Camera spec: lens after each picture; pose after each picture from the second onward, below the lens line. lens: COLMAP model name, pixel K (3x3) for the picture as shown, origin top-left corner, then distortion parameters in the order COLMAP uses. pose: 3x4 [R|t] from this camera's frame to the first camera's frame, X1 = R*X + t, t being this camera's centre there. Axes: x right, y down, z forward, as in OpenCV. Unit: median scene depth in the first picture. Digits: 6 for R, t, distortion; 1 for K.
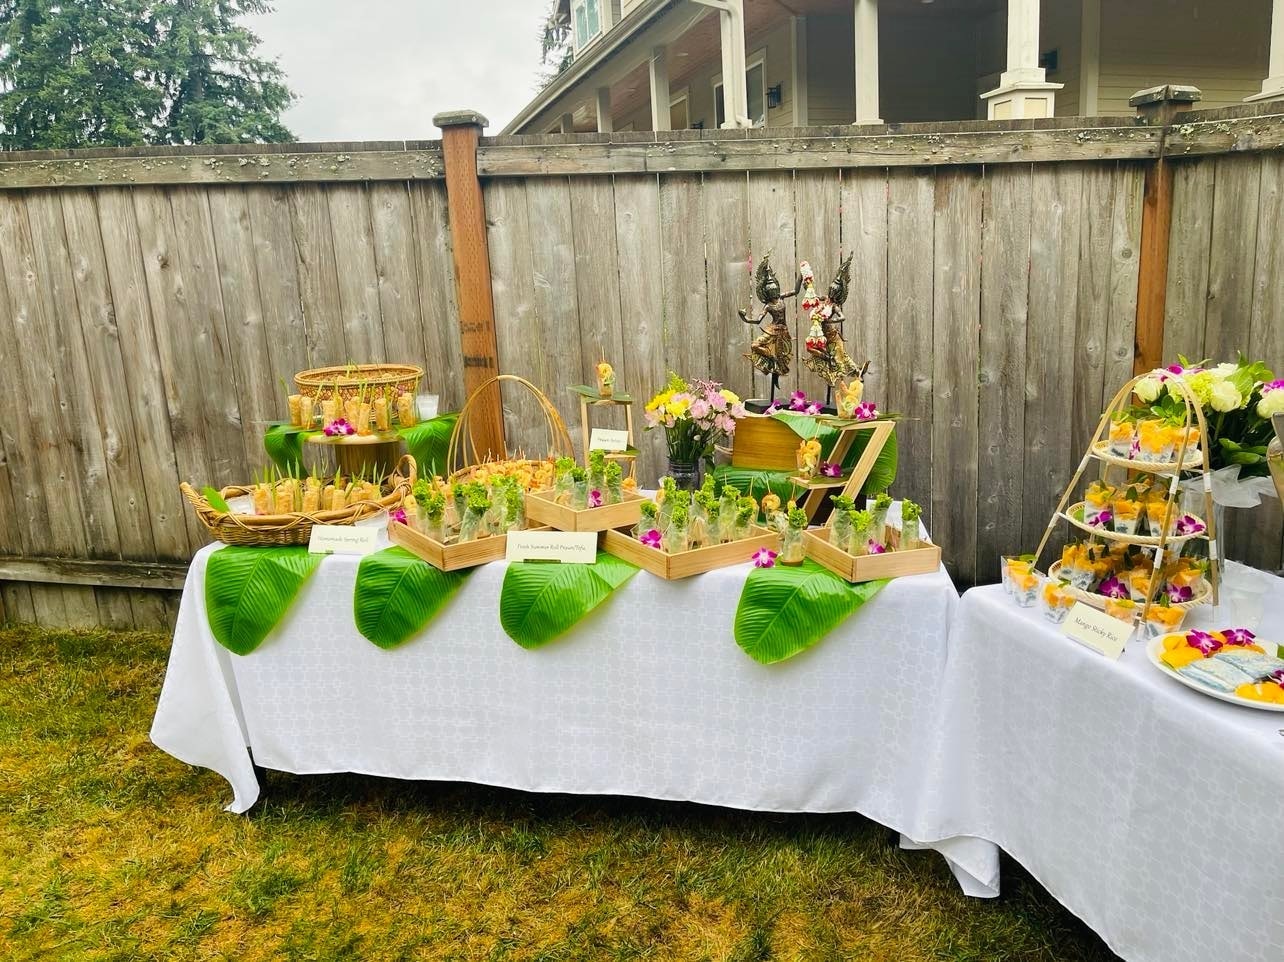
lens RADIAL K [[970.1, 0, 650.7], [0, 970.1, 489.7], [0, 0, 1]] dist [0.072126, -0.093136]
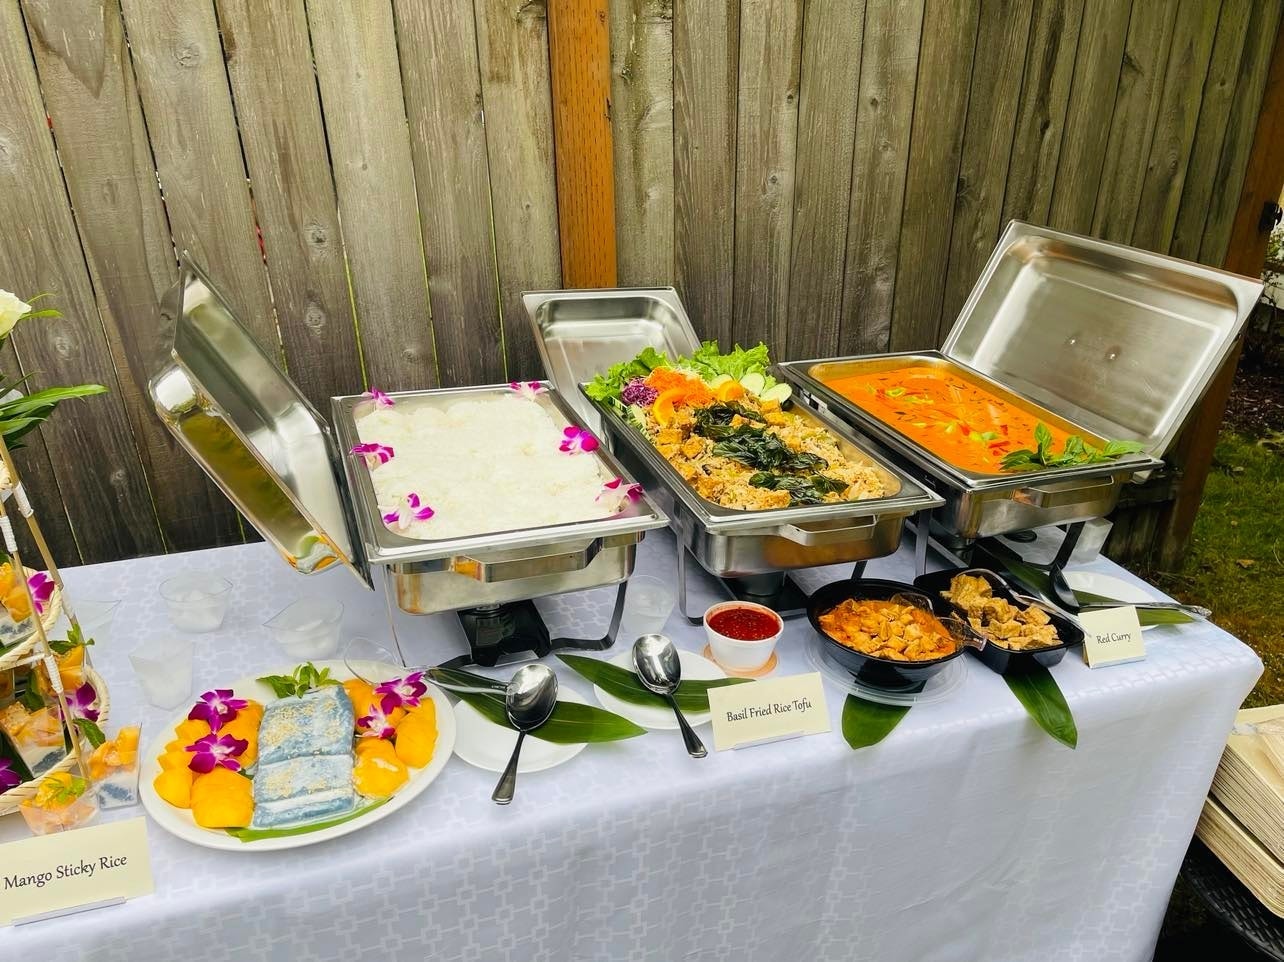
lens RADIAL K [[970.1, 0, 654.4], [0, 970.1, 482.1], [0, 0, 1]] dist [0.072126, -0.093136]
pose [[0.000312, -0.396258, 0.918139, 0.056533], [0.216171, 0.896457, 0.386827, -0.092379], [-0.976356, 0.198354, 0.085939, 0.396542]]
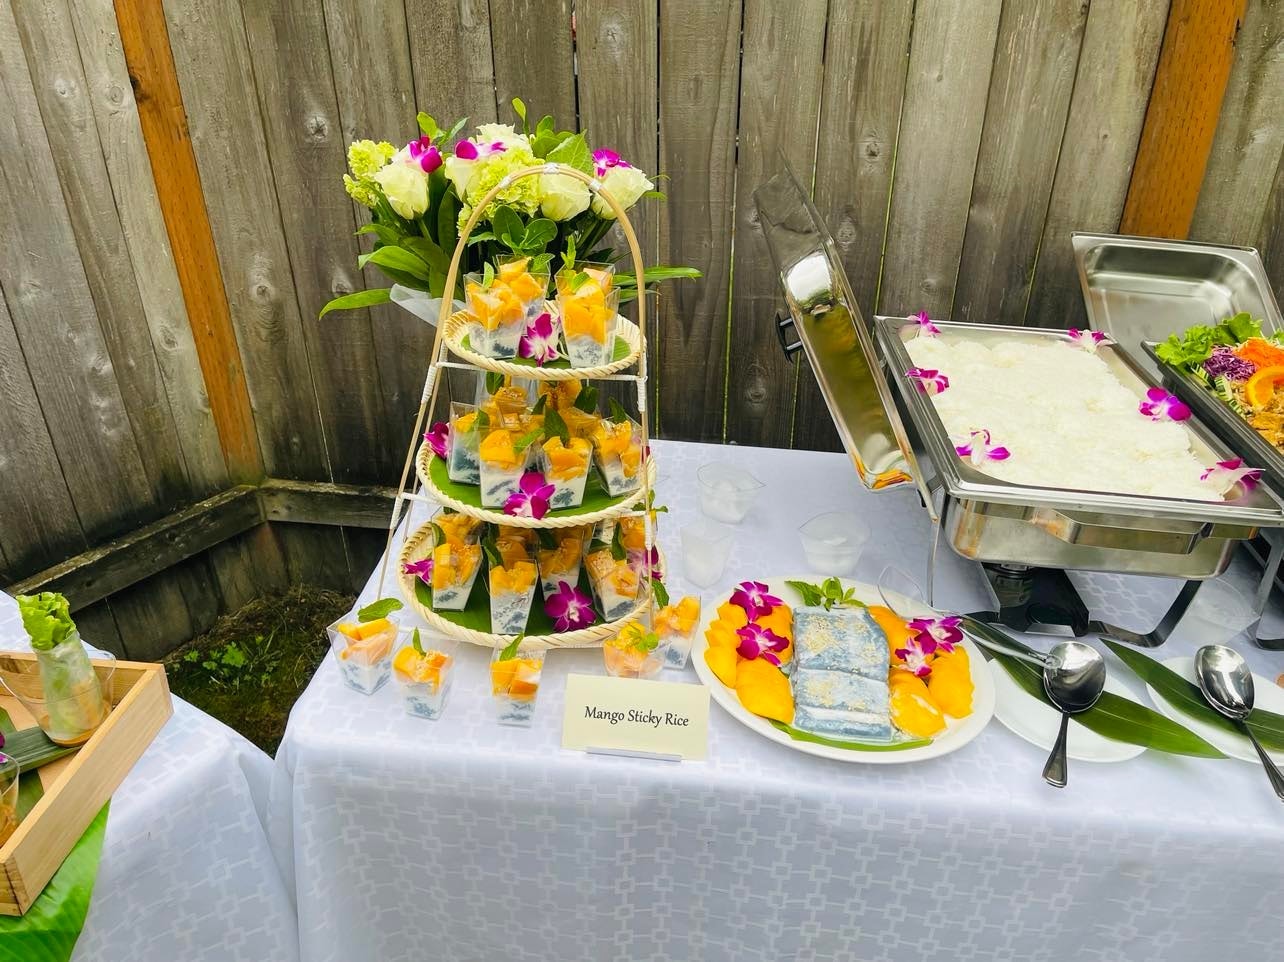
lens RADIAL K [[970.1, 0, 650.4], [0, 970.1, 486.0], [0, 0, 1]] dist [0.072126, -0.093136]
pose [[0.410226, -0.403653, 0.817789, 0.057684], [0.164094, 0.914750, 0.369197, -0.093197], [-0.897100, -0.017261, 0.441491, 0.477431]]
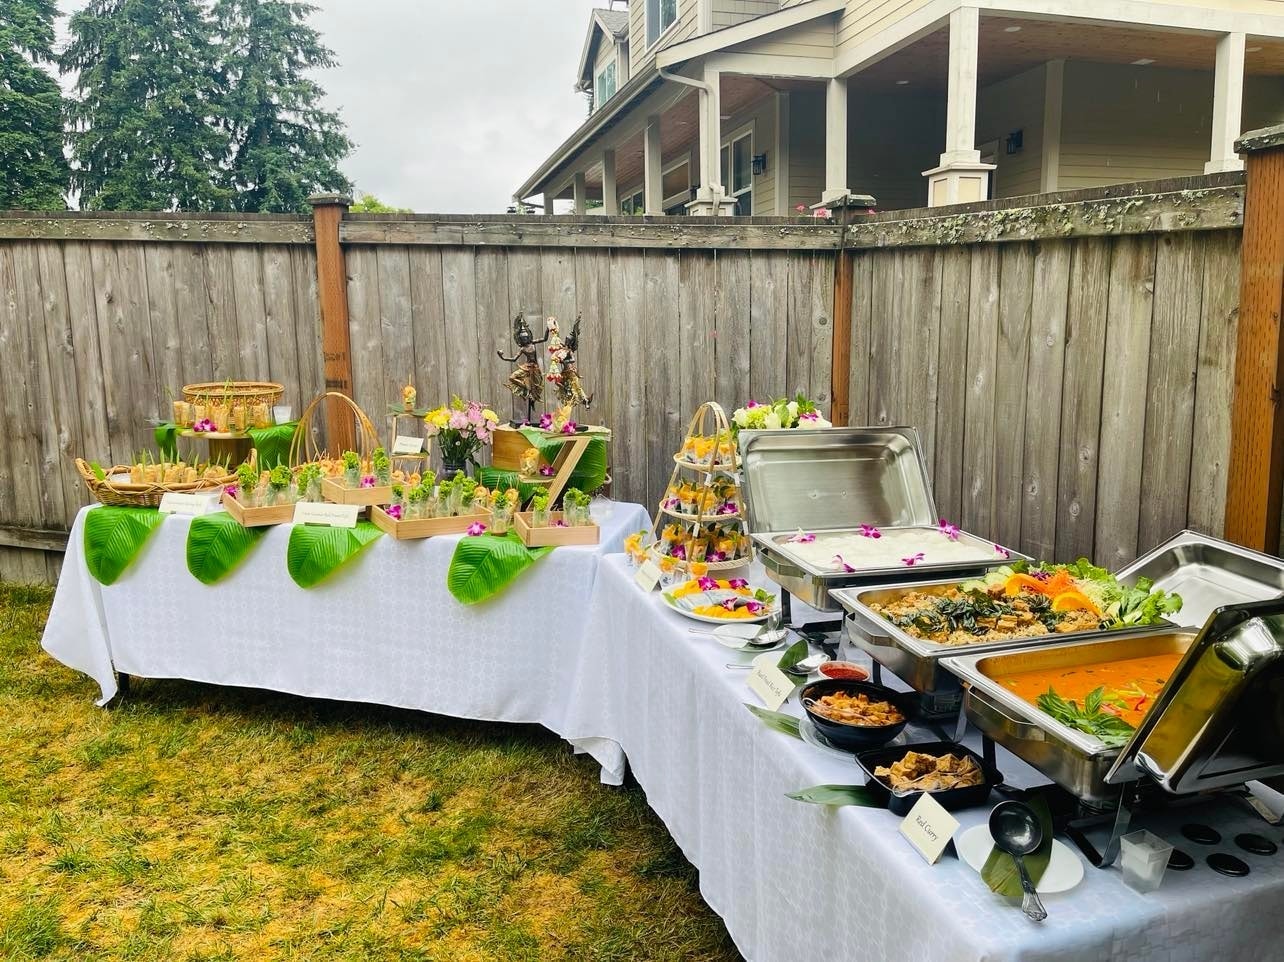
lens RADIAL K [[970.1, 0, 634.1], [0, 970.1, 481.4], [0, 0, 1]] dist [0.072126, -0.093136]
pose [[0.997350, 0.046522, -0.055935, 0.312907], [-0.049577, 0.997280, -0.054539, 0.050757], [0.053246, 0.057167, 0.996944, -0.272812]]
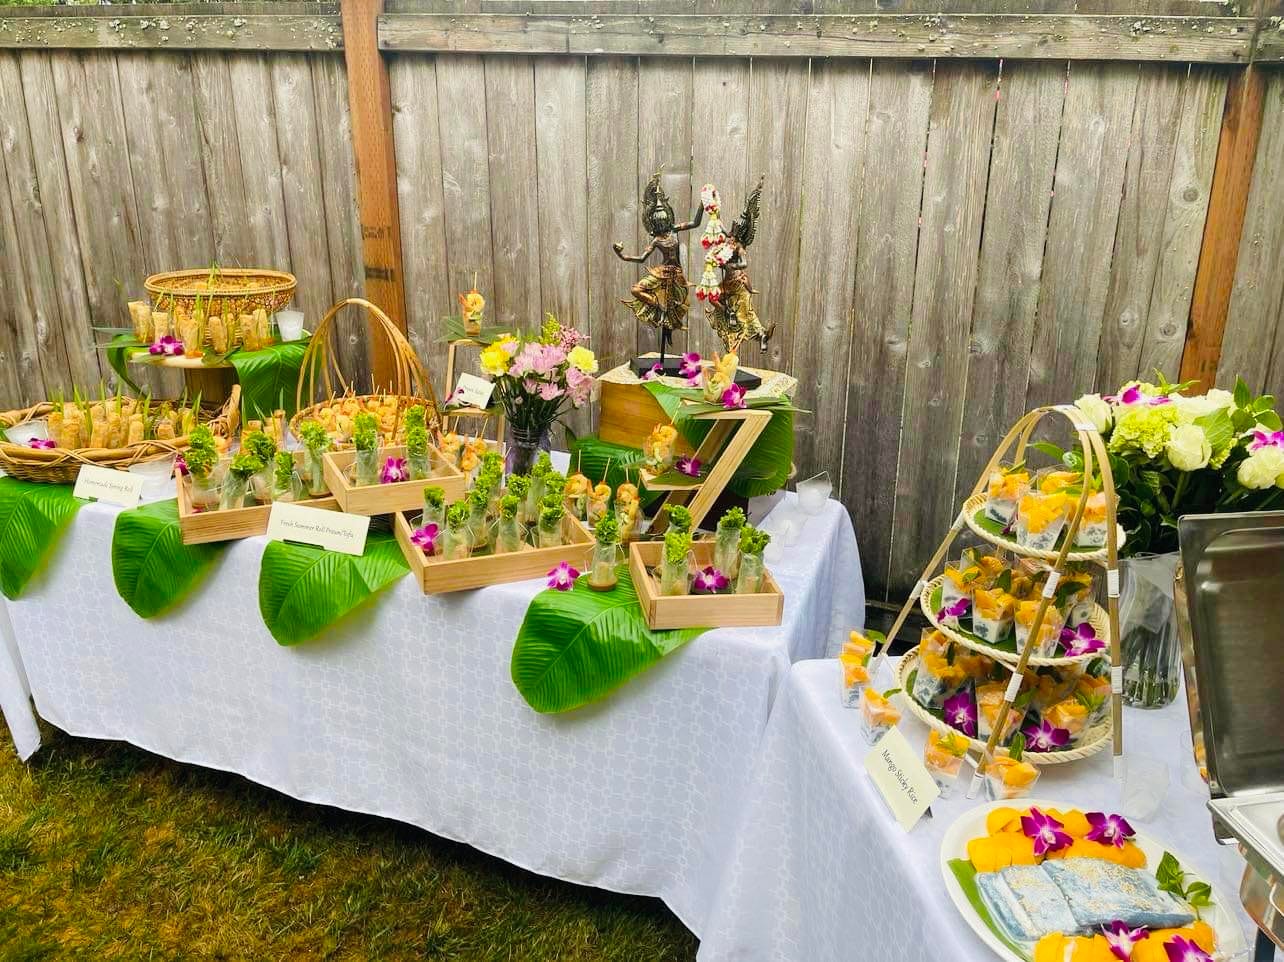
lens RADIAL K [[970.1, 0, 632.4], [0, 970.1, 470.2], [0, 0, 1]] dist [0.072126, -0.093136]
pose [[0.978809, 0.110376, -0.172482, 0.224973], [-0.092548, 0.989811, 0.108212, -0.078470], [0.182668, -0.089956, 0.979051, 0.192536]]
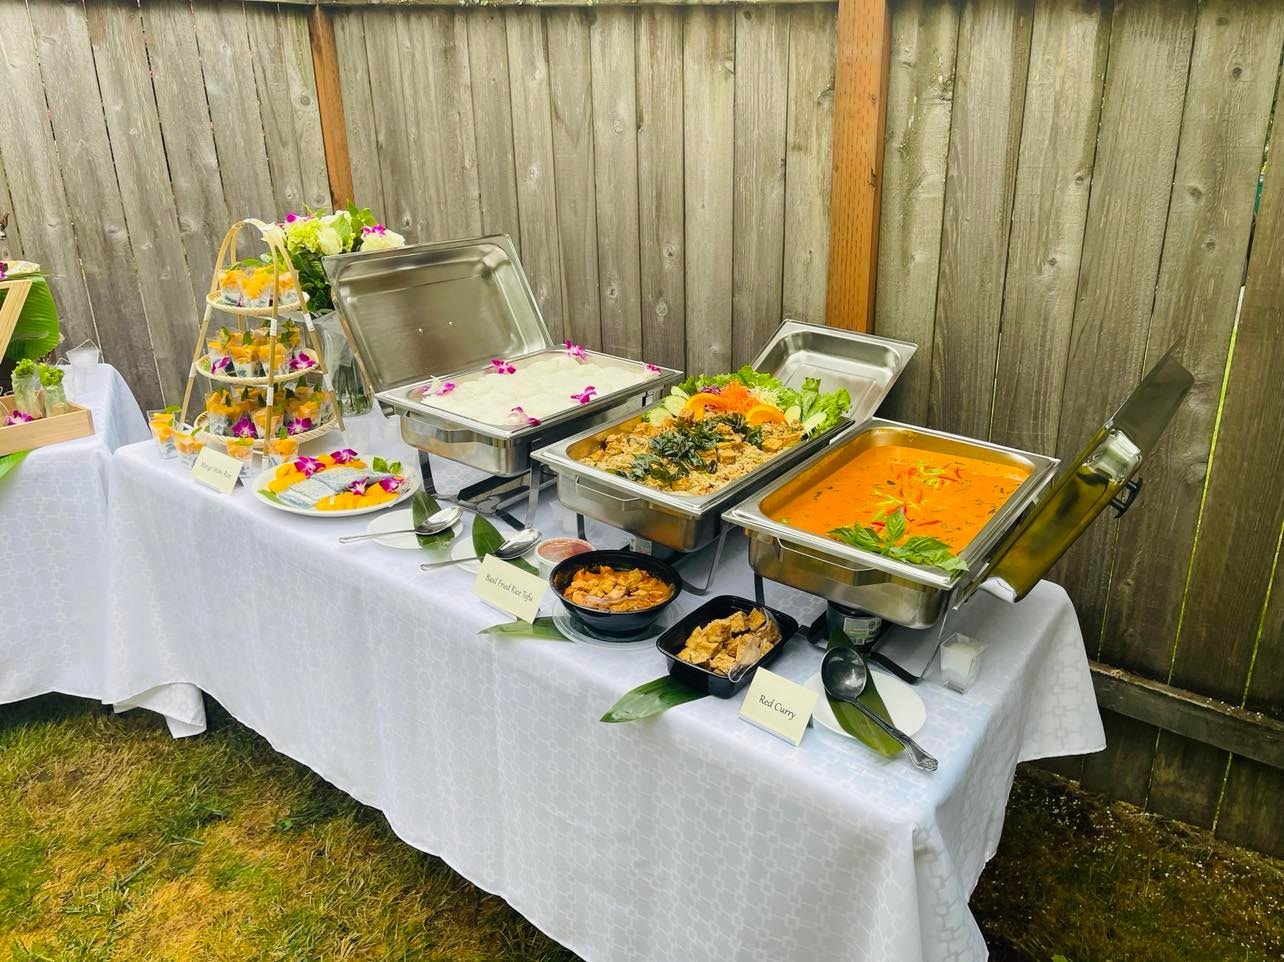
lens RADIAL K [[970.1, 0, 645.7], [0, 970.1, 469.8], [0, 0, 1]] dist [0.072126, -0.093136]
pose [[0.835675, -0.162103, 0.524758, 0.176076], [0.091232, 0.983148, 0.158419, 0.010015], [-0.541595, -0.084512, 0.836381, -0.087683]]
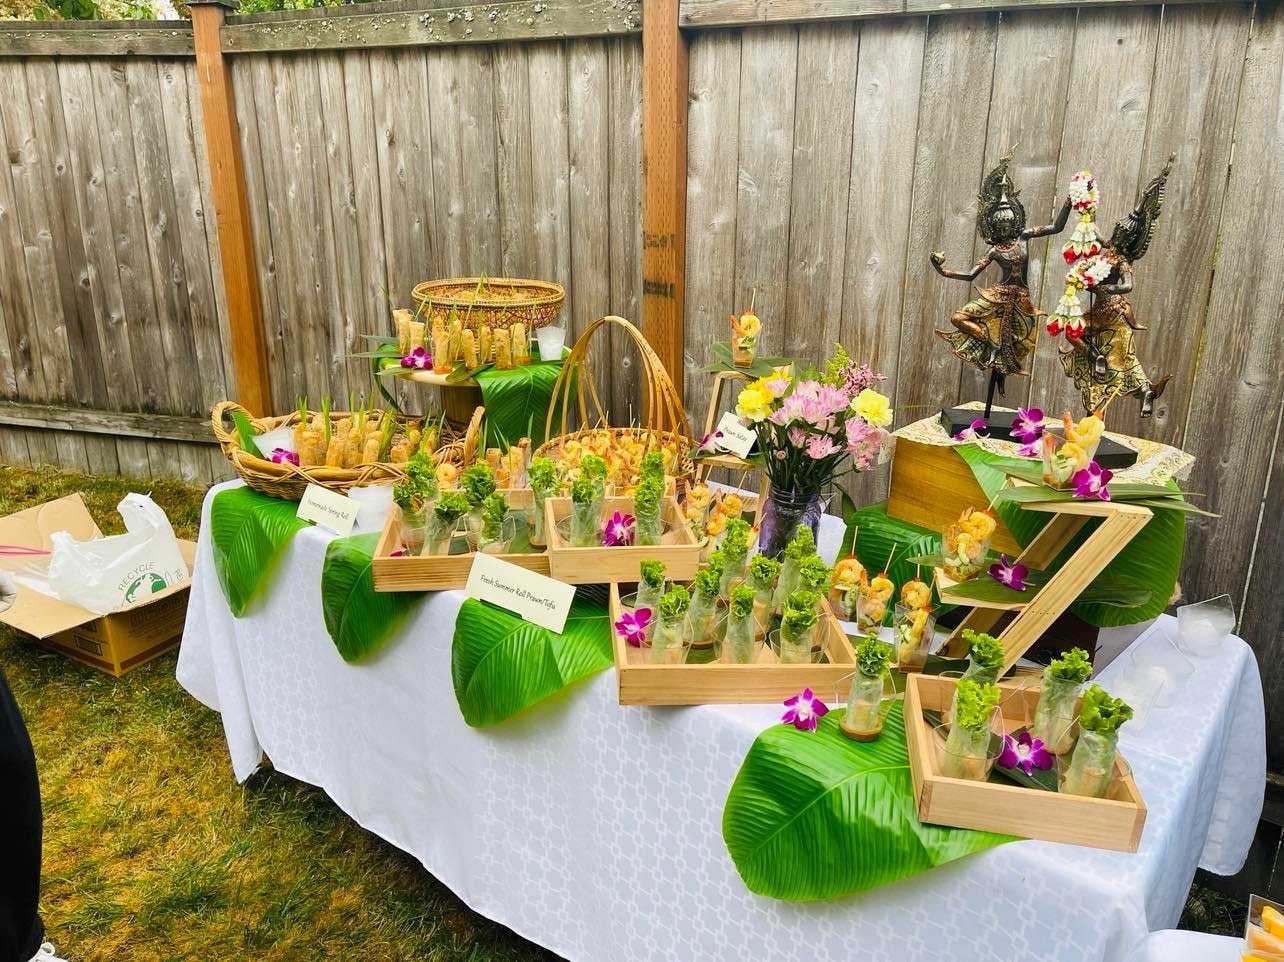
lens RADIAL K [[970.1, 0, 640.6], [0, 970.1, 484.3], [0, 0, 1]] dist [0.072126, -0.093136]
pose [[0.860170, 0.200168, -0.469085, 0.207701], [-0.151961, 0.978574, 0.138924, -0.091573], [0.486843, -0.048215, 0.872158, 0.354415]]
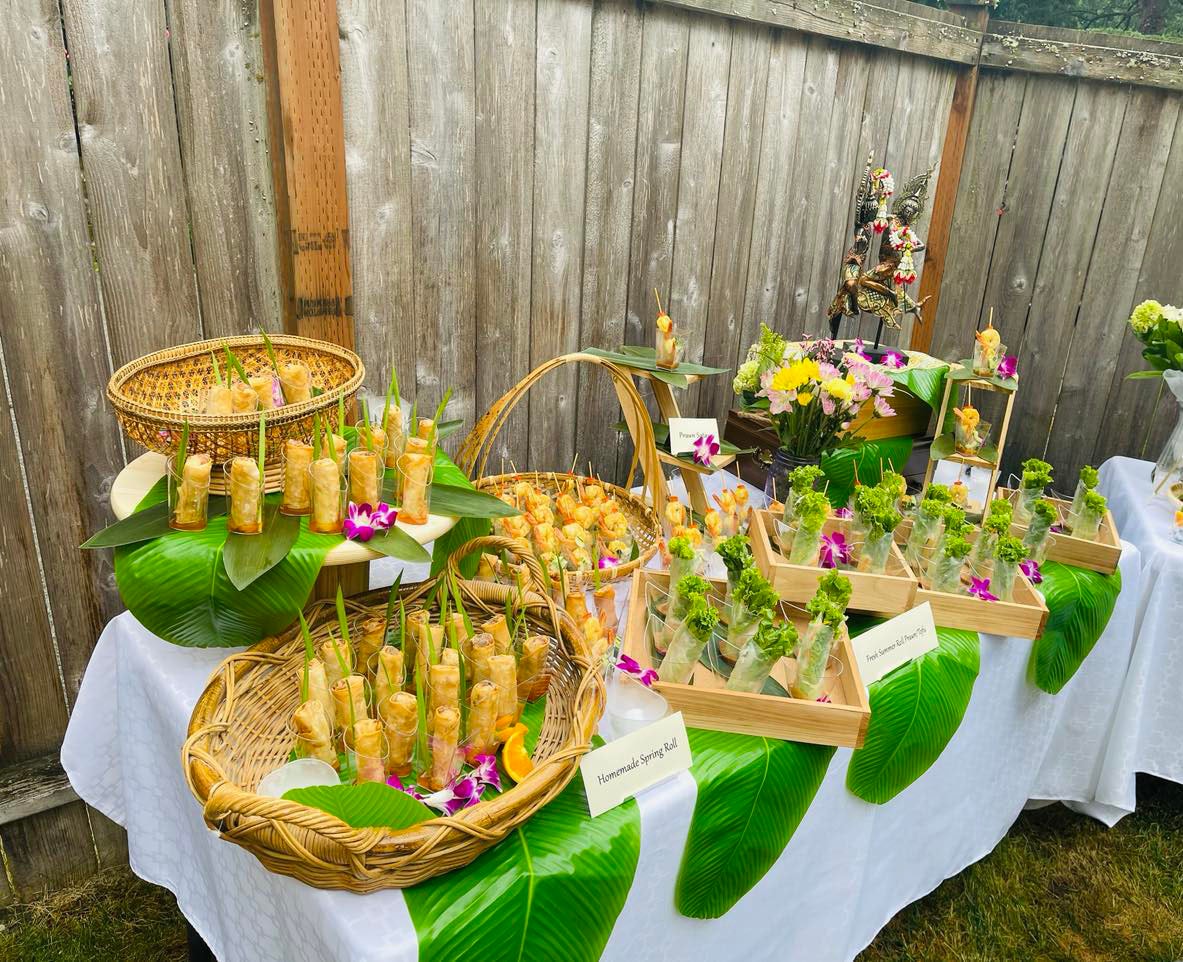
lens RADIAL K [[969.3, 0, 639.5], [0, 969.3, 474.5], [0, 0, 1]] dist [0.061423, -0.070507]
pose [[0.633427, -0.203992, 0.746430, -0.518485], [0.065488, 0.975297, 0.210966, -0.153304], [-0.771027, -0.084749, 0.631138, 0.562432]]
